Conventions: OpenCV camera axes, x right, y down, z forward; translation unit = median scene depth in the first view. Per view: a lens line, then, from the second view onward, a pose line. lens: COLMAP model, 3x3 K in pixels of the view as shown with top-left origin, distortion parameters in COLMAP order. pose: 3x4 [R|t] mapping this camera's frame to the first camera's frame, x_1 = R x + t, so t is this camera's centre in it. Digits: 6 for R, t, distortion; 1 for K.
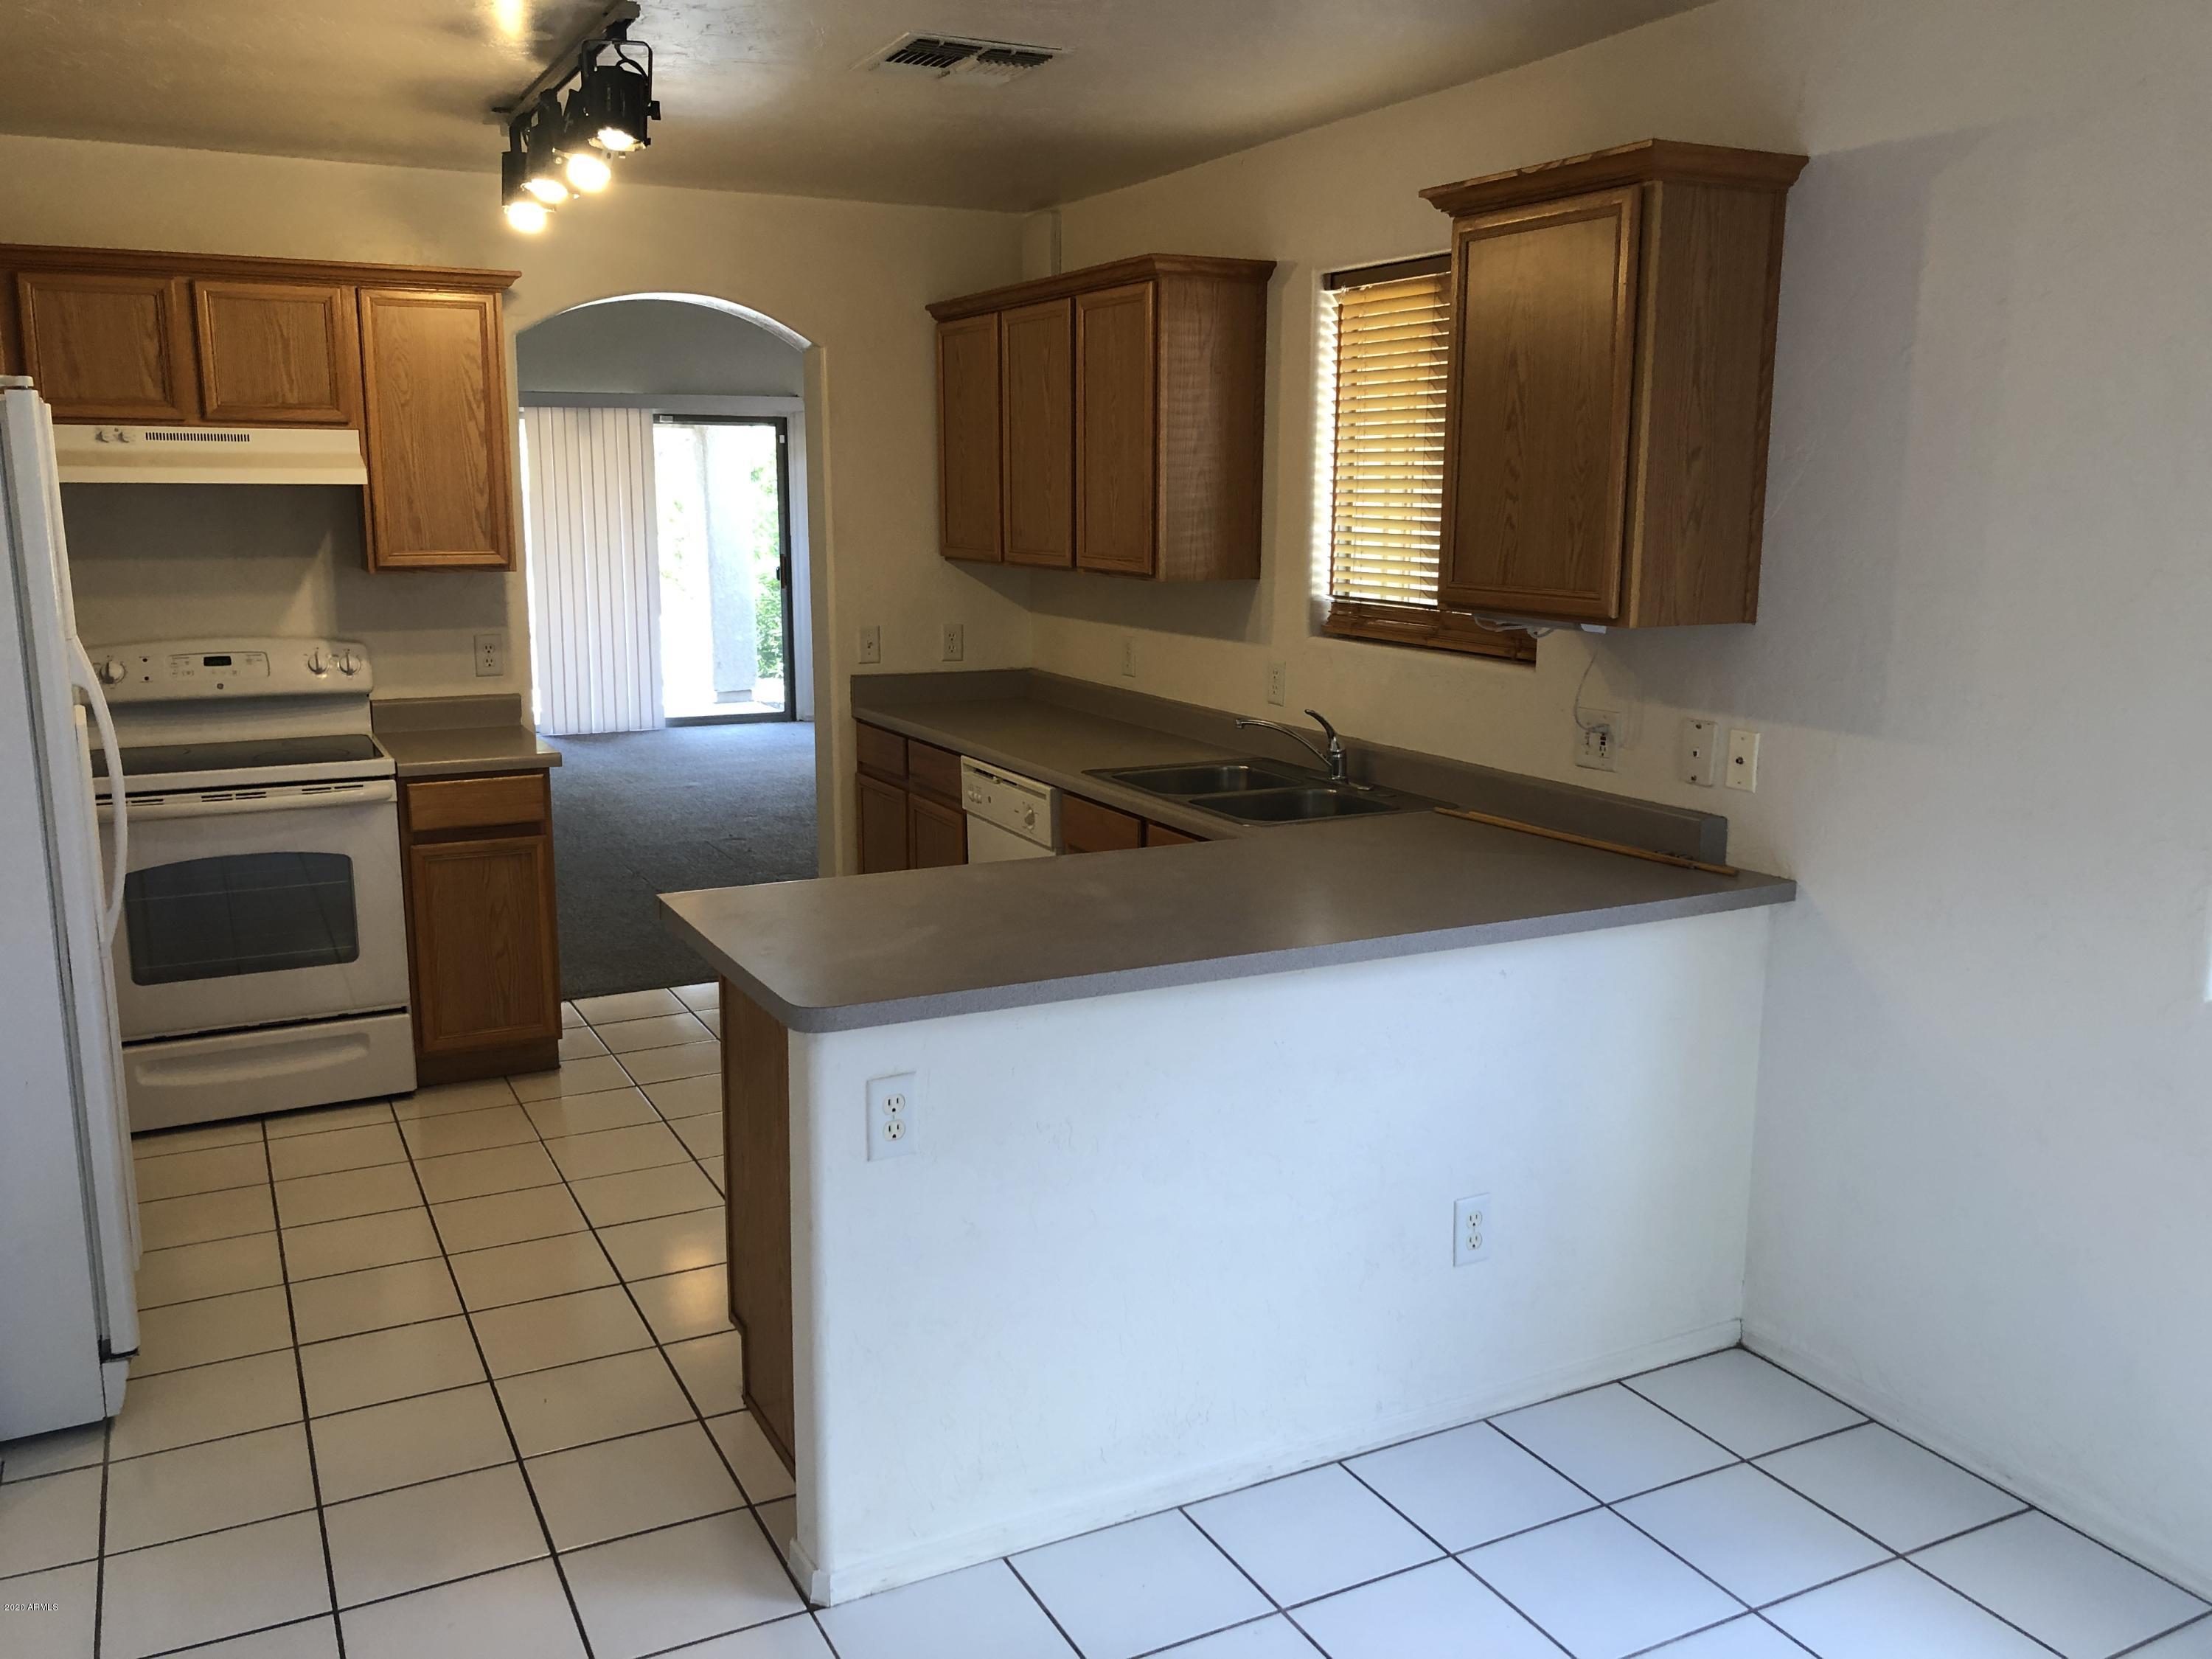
lens RADIAL K [[1820.3, 0, 1097.1], [0, 1820.3, 832.2], [0, 0, 1]] dist [0.031478, -0.041154]
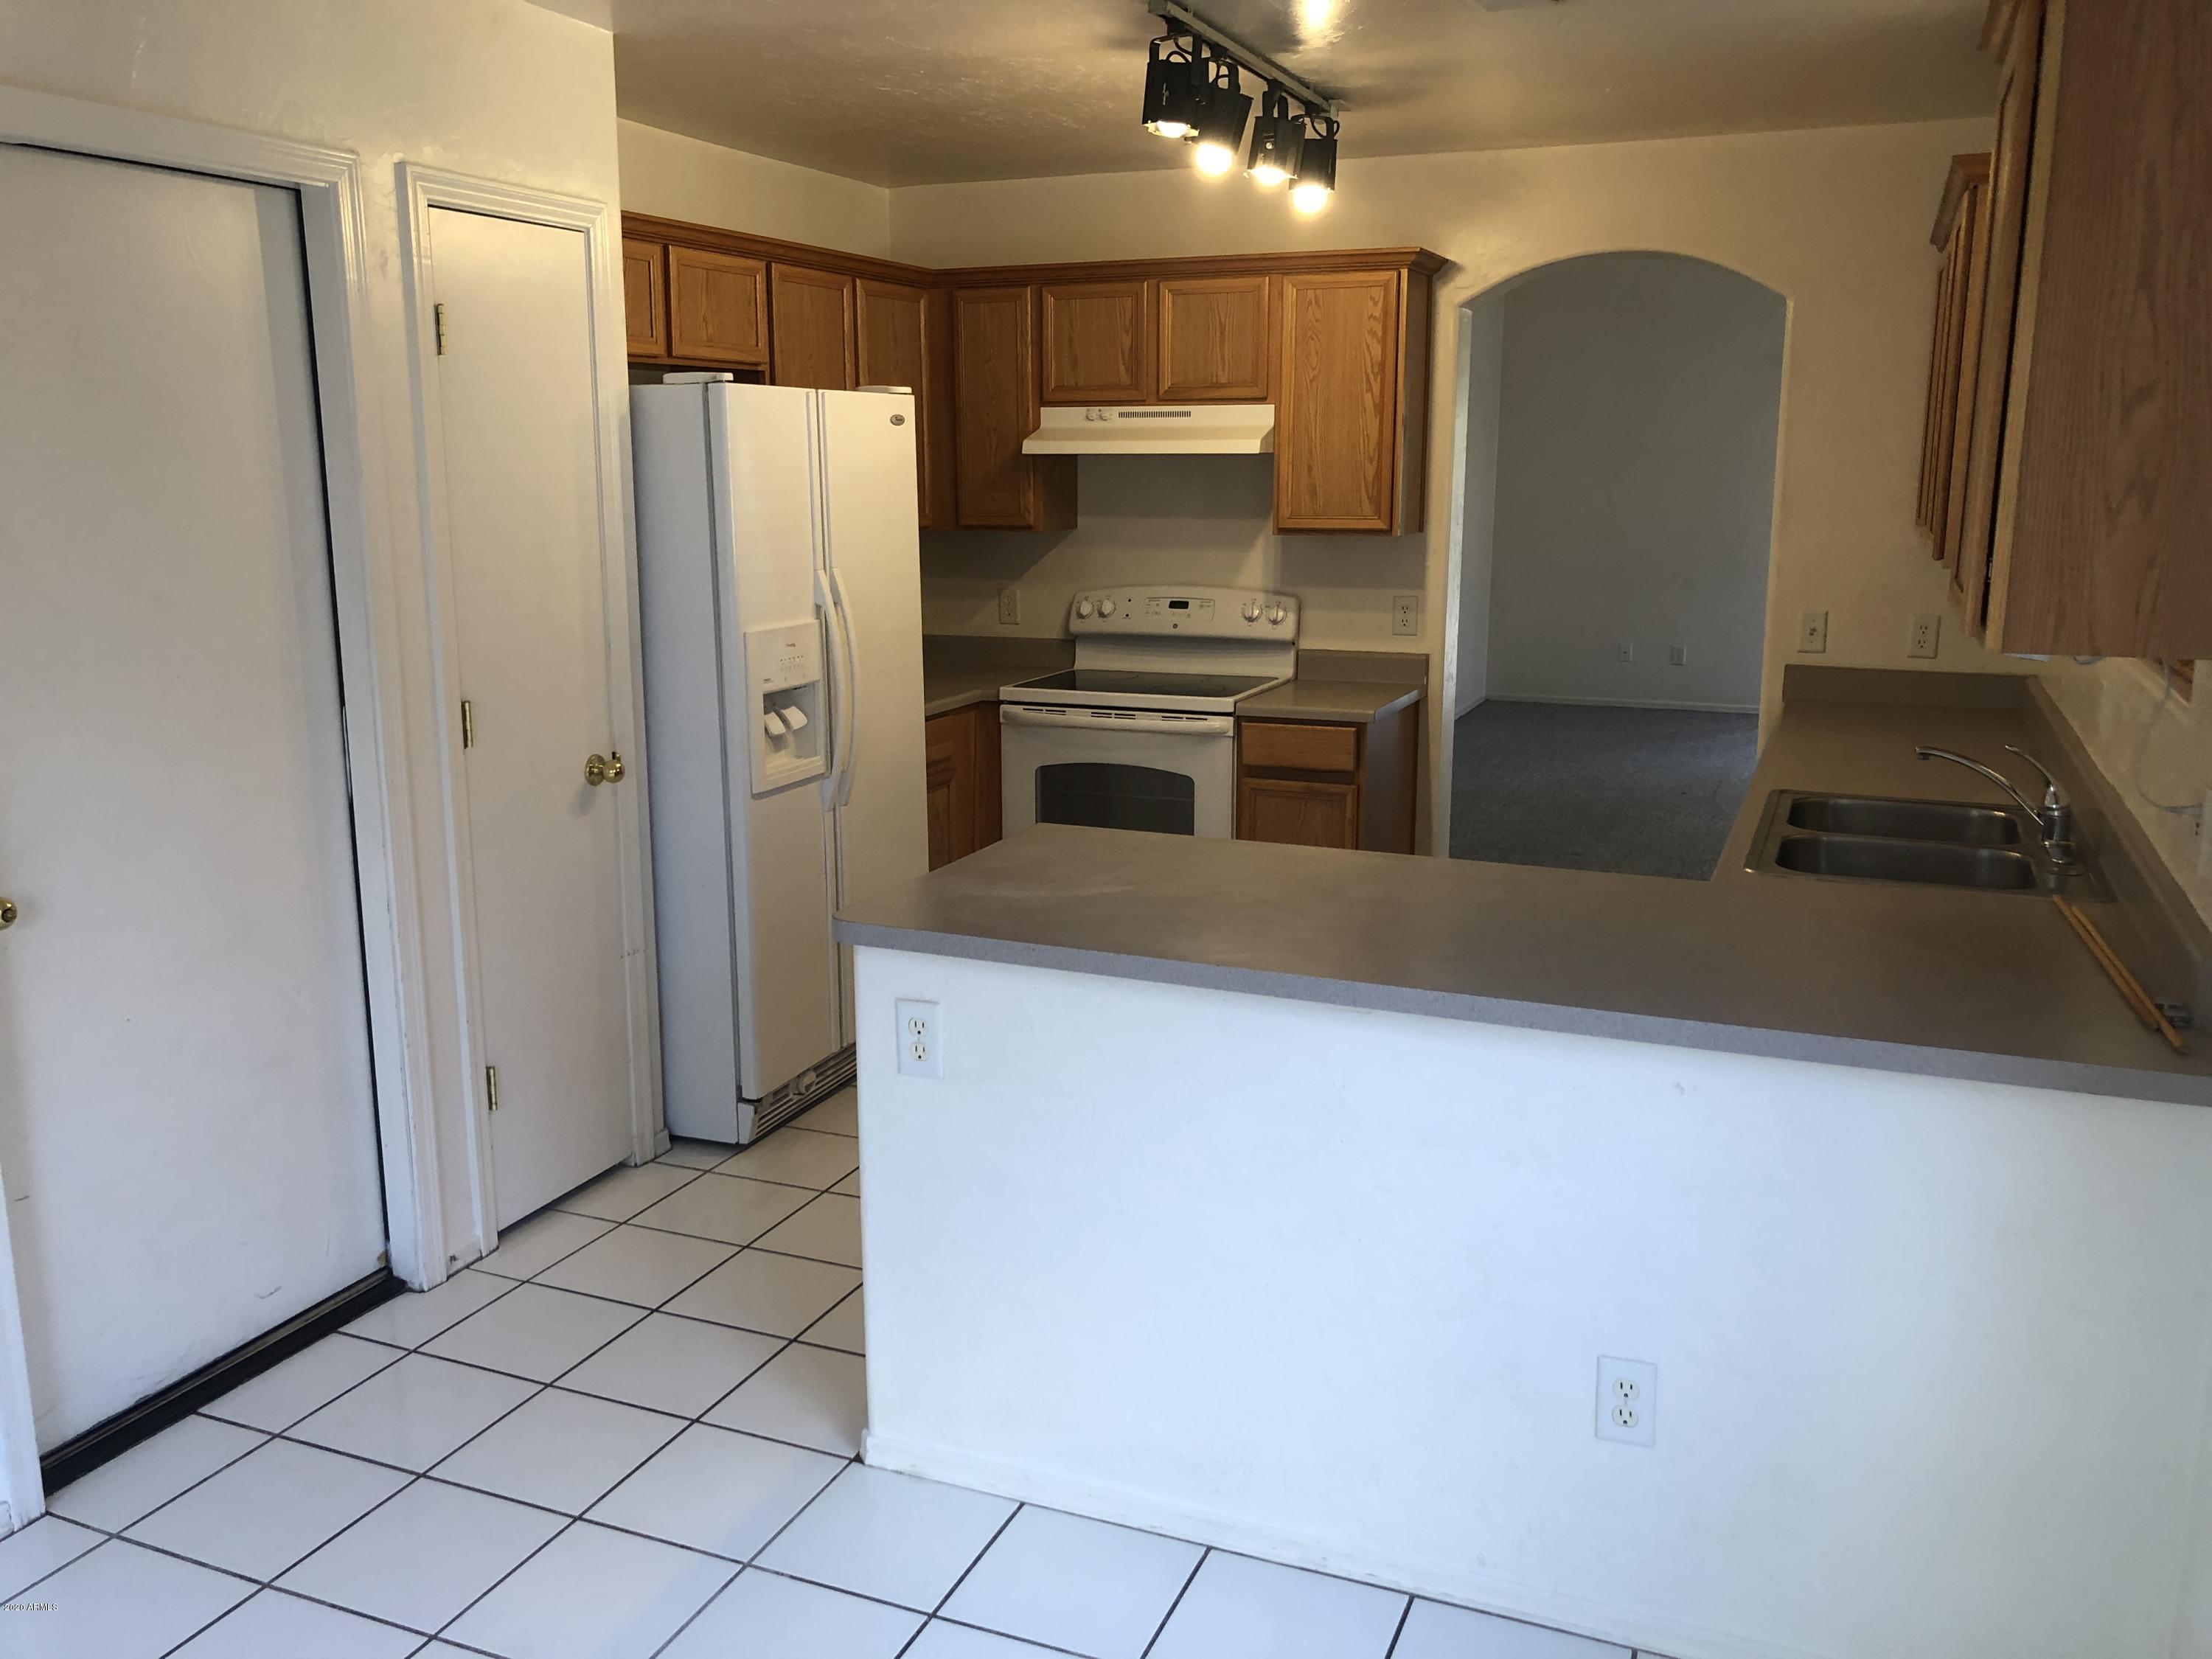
lens RADIAL K [[1820.3, 0, 1088.8], [0, 1820.3, 838.3], [0, 0, 1]] dist [0.031478, -0.041154]
pose [[0.637705, 0.154992, -0.754526, 0.416558], [-0.141345, 0.986460, 0.083174, -0.035877], [0.757201, 0.053608, 0.650978, 0.206661]]
